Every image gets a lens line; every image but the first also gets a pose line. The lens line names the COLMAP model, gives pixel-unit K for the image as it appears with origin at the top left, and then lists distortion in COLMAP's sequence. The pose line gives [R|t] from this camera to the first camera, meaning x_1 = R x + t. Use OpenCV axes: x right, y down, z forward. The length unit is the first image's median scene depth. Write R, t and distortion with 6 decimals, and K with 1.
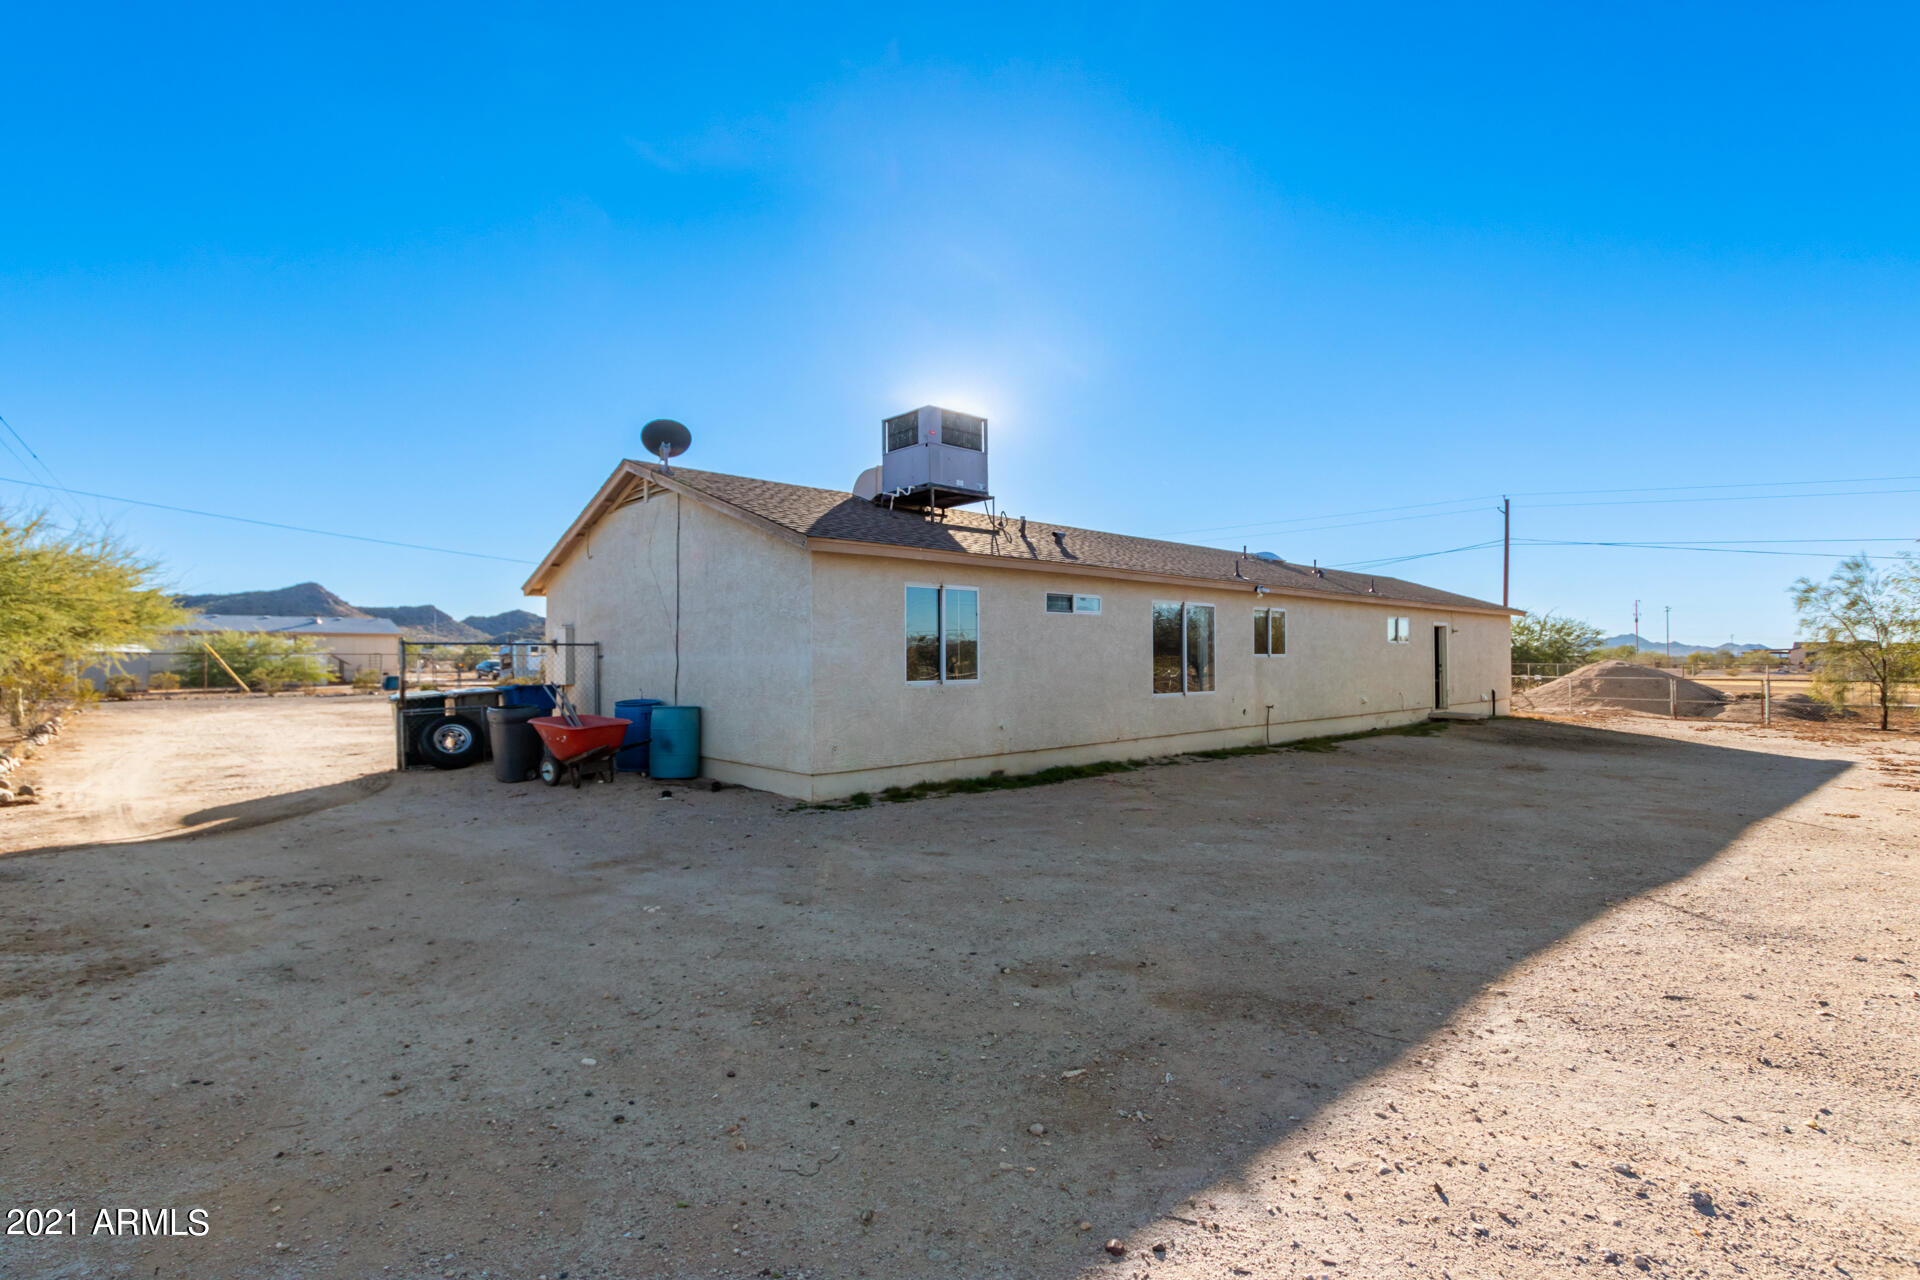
lens RADIAL K [[889.2, 0, 960.2], [0, 889.2, 655.5], [0, 0, 1]] dist [-0.000100, -0.000781]
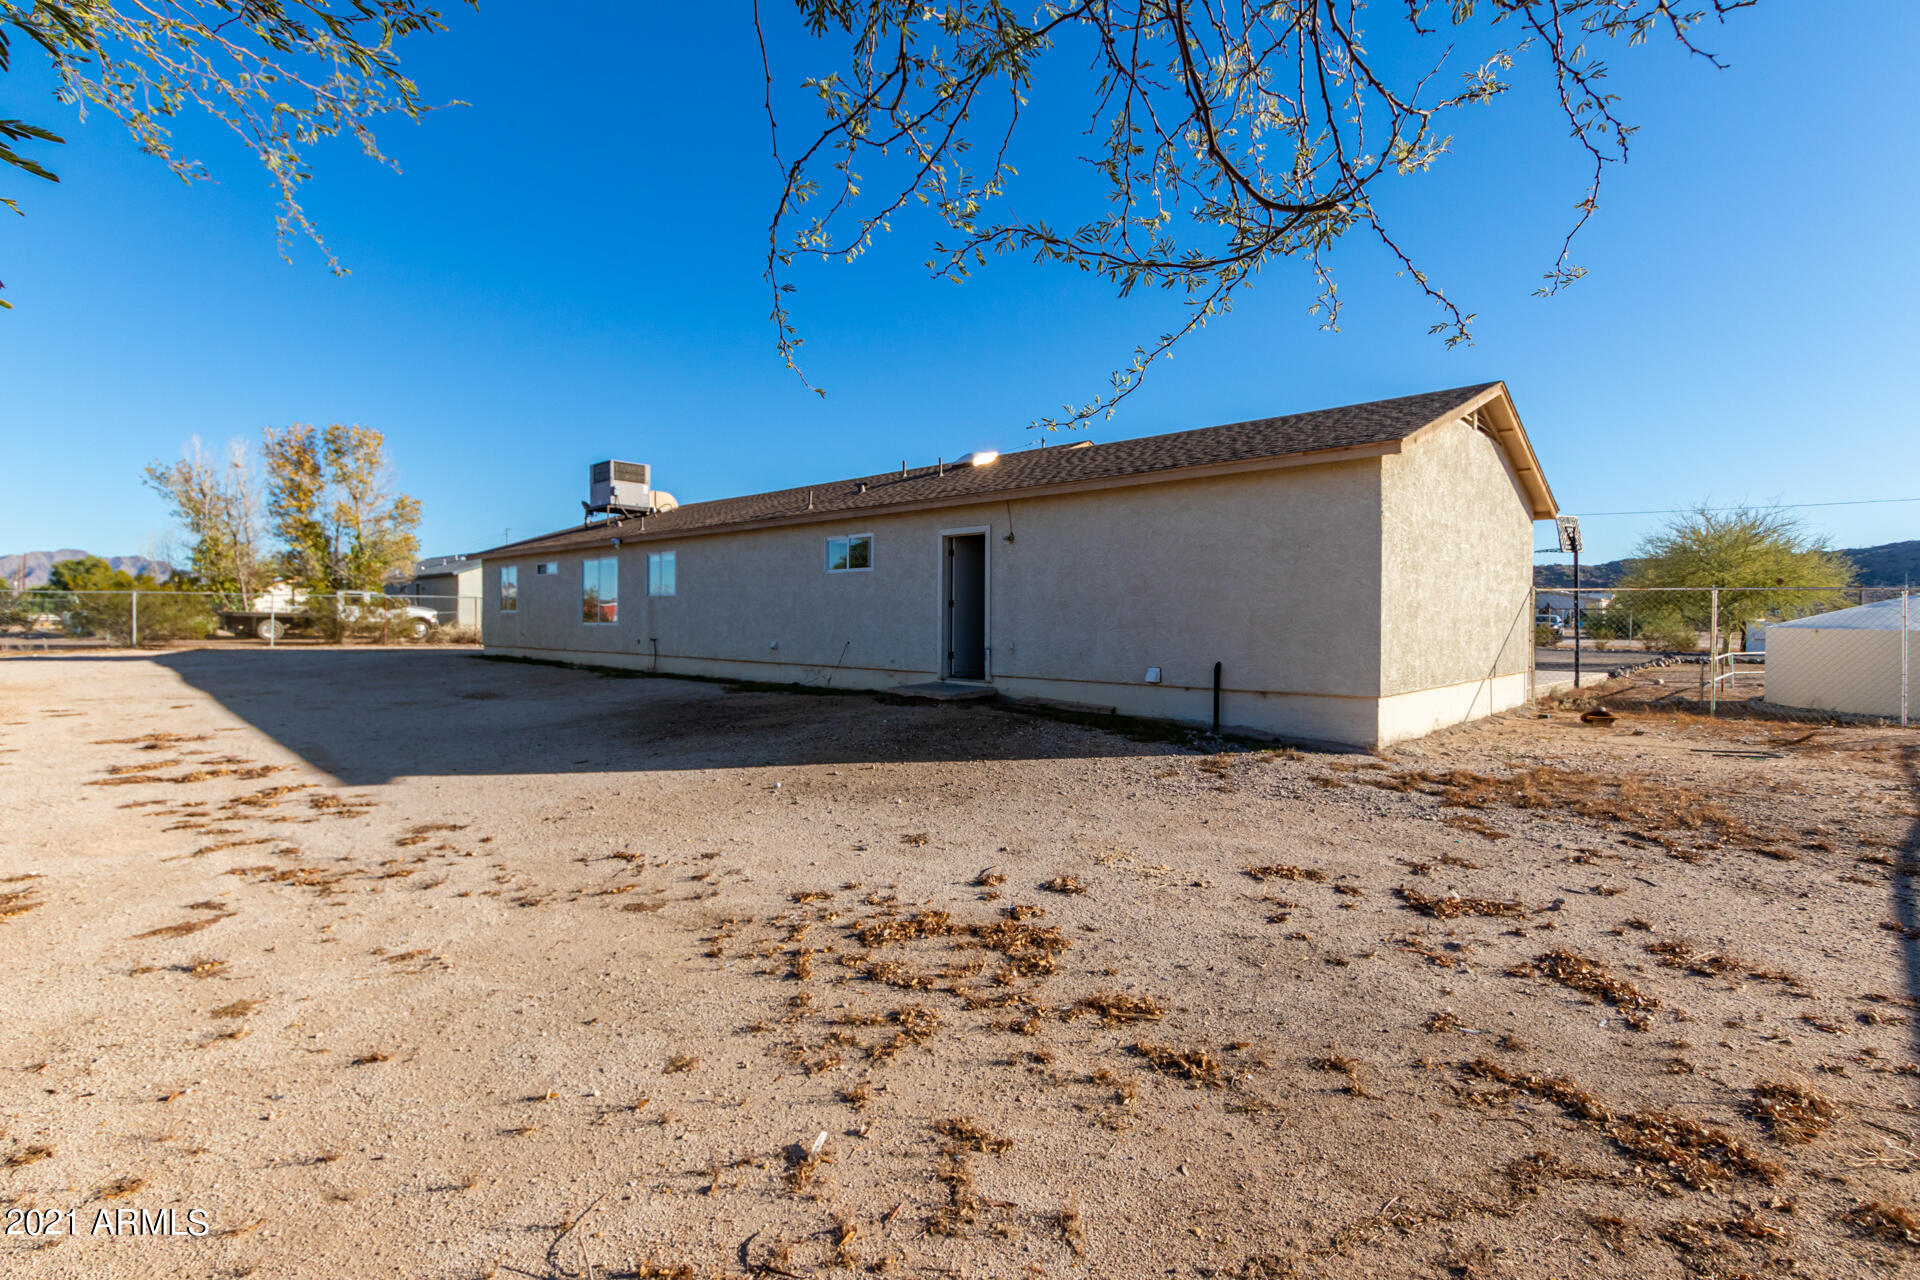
lens RADIAL K [[911.3, 0, 960.2], [0, 911.3, 668.0], [0, 0, 1]] dist [-0.048988, -0.000311]
pose [[0.072219, 0.068559, -0.995030, 1.881633], [0.009364, 0.997544, 0.069412, 0.020442], [0.997345, -0.014331, 0.071400, 1.596817]]
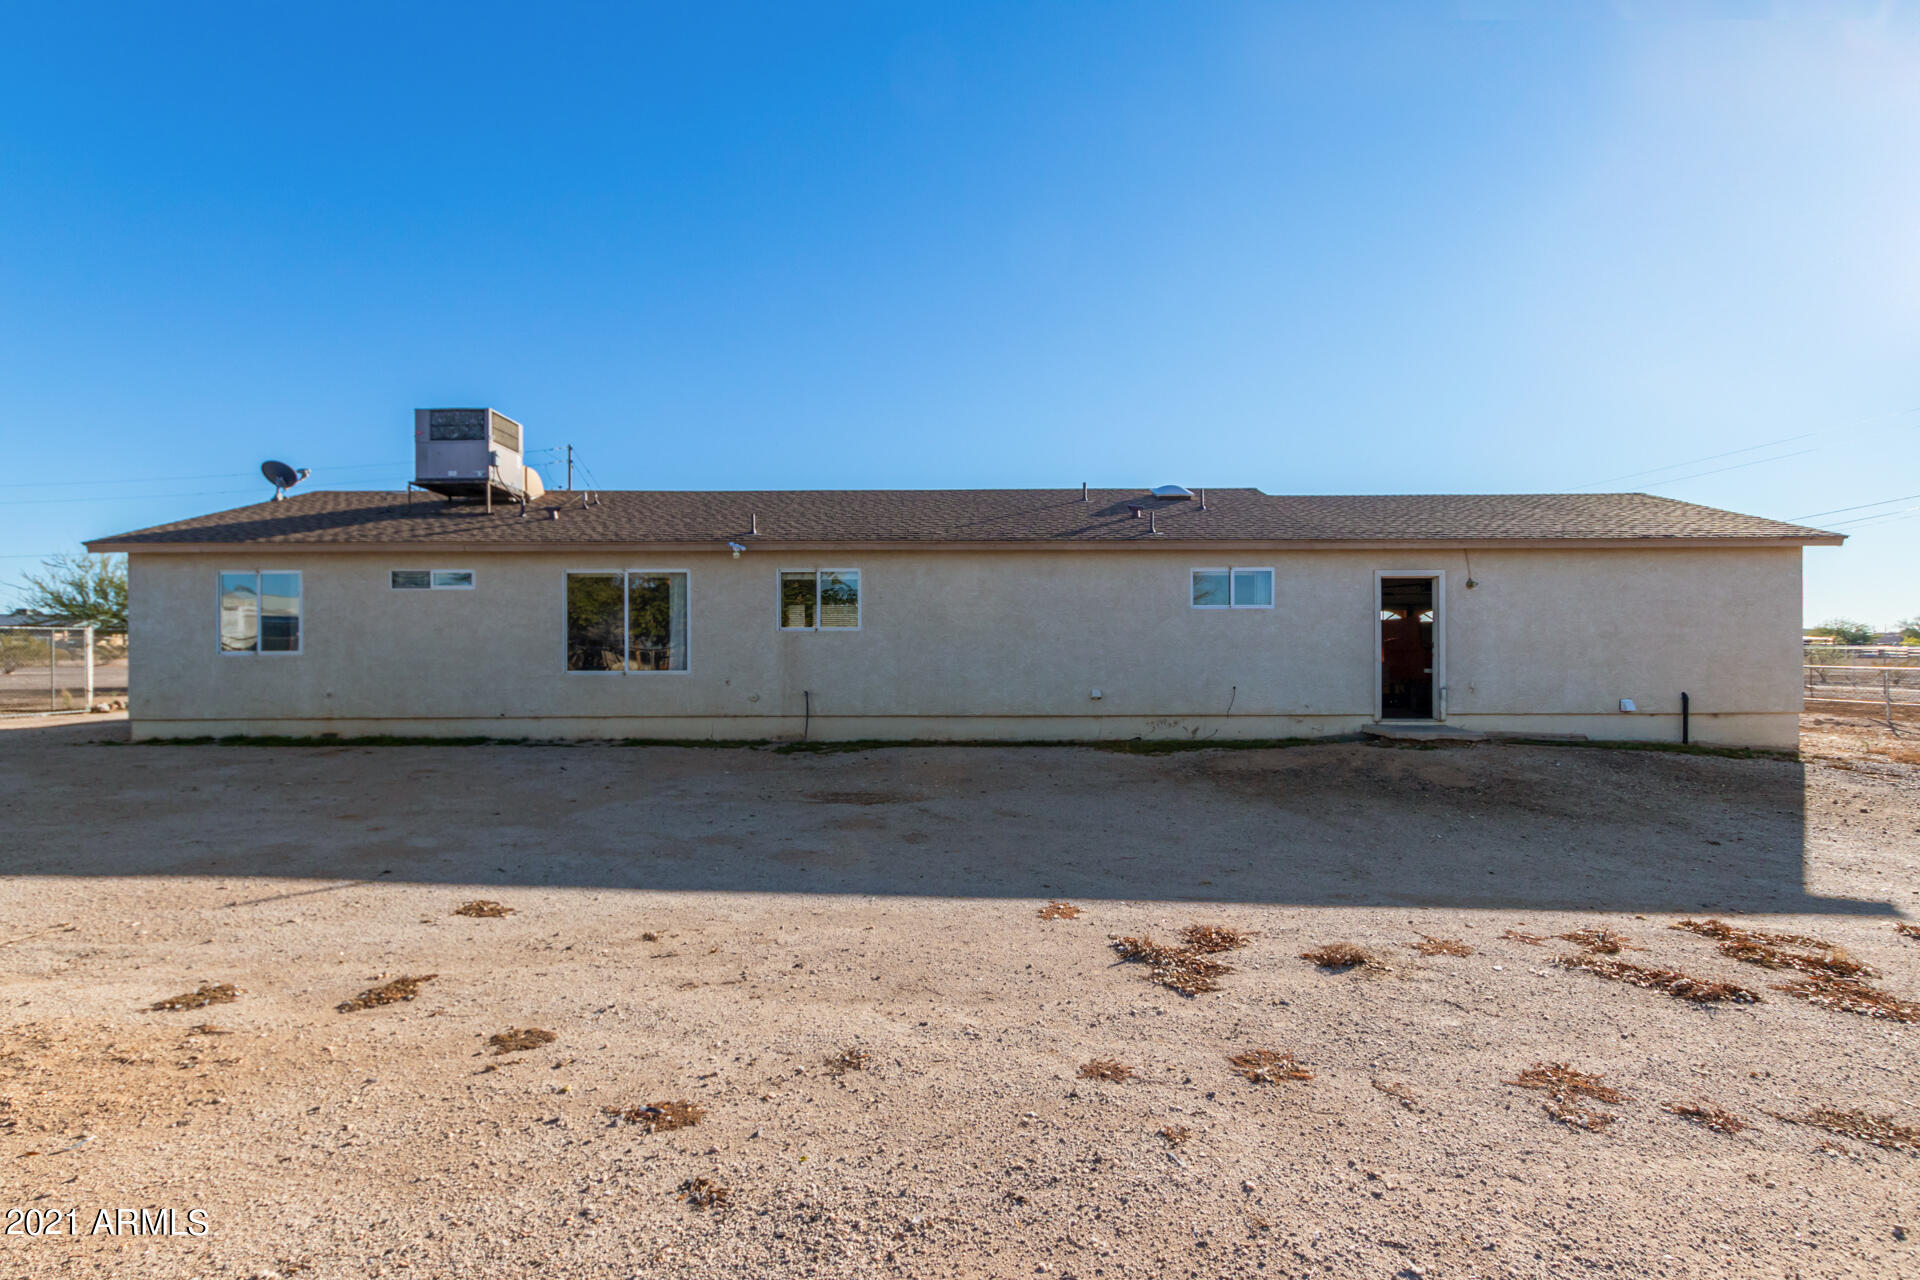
lens RADIAL K [[889.2, 0, 960.2], [0, 889.2, 655.5], [0, 0, 1]] dist [-0.000100, -0.000781]
pose [[0.734499, 0.015142, -0.678441, 1.195349], [0.002447, 0.999685, 0.024960, 0.005038], [0.678605, -0.019993, 0.734231, 0.619386]]
